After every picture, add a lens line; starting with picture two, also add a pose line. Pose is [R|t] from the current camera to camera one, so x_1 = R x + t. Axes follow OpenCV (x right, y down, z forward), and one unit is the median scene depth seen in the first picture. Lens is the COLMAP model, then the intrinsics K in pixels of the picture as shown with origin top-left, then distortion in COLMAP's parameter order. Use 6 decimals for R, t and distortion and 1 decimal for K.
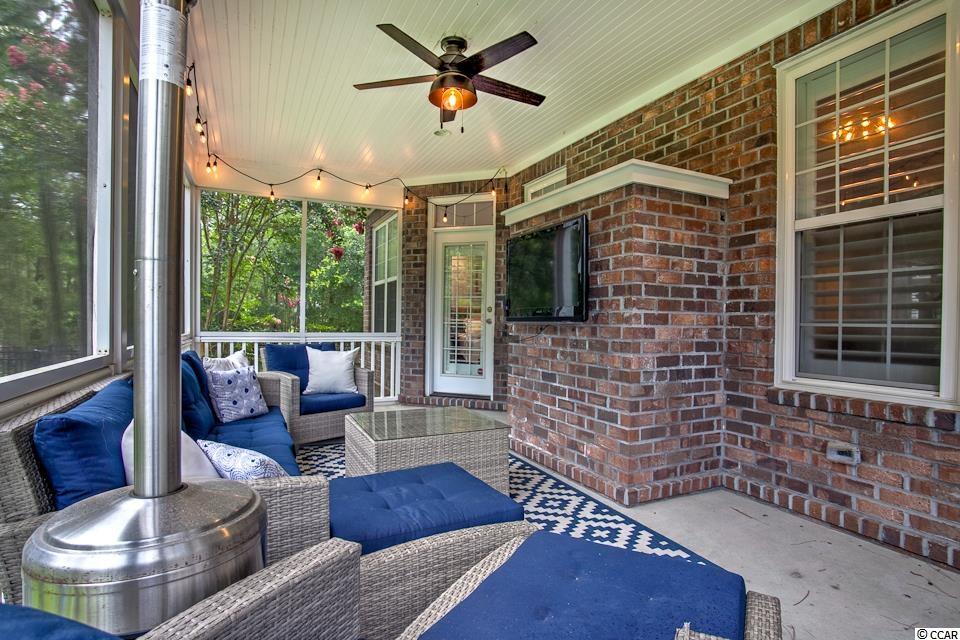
lens RADIAL K [[485.5, 0, 476.5], [0, 485.5, 319.3], [0, 0, 1]] dist [-0.058581, 0.026828]
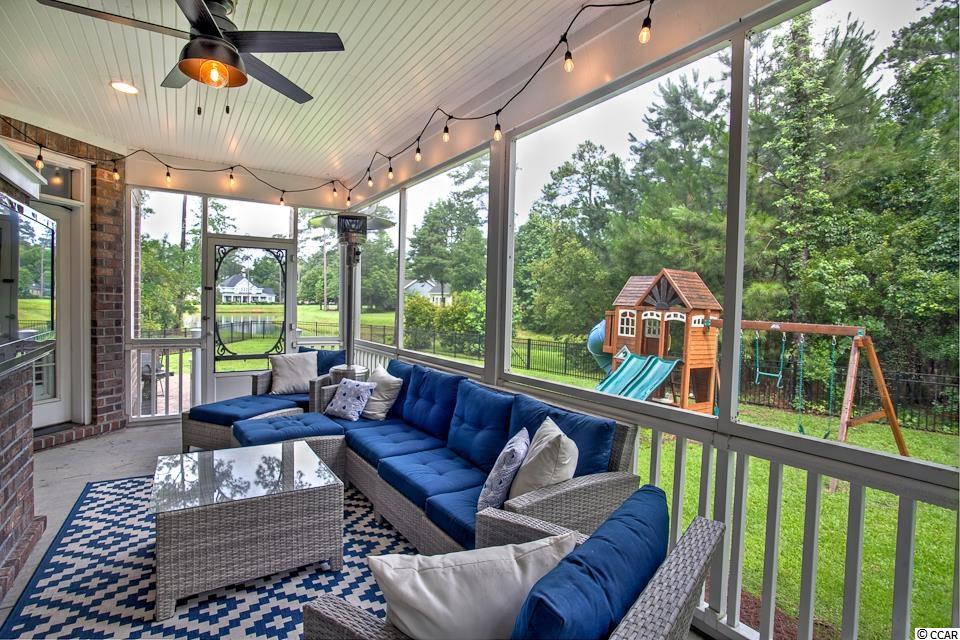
lens RADIAL K [[485.5, 0, 476.5], [0, 485.5, 319.3], [0, 0, 1]] dist [-0.058581, 0.026828]
pose [[-0.992678, -0.019897, -0.119137, -0.423001], [-0.024336, 0.999058, 0.035920, -0.090582], [0.118310, 0.038556, -0.992228, 1.963799]]
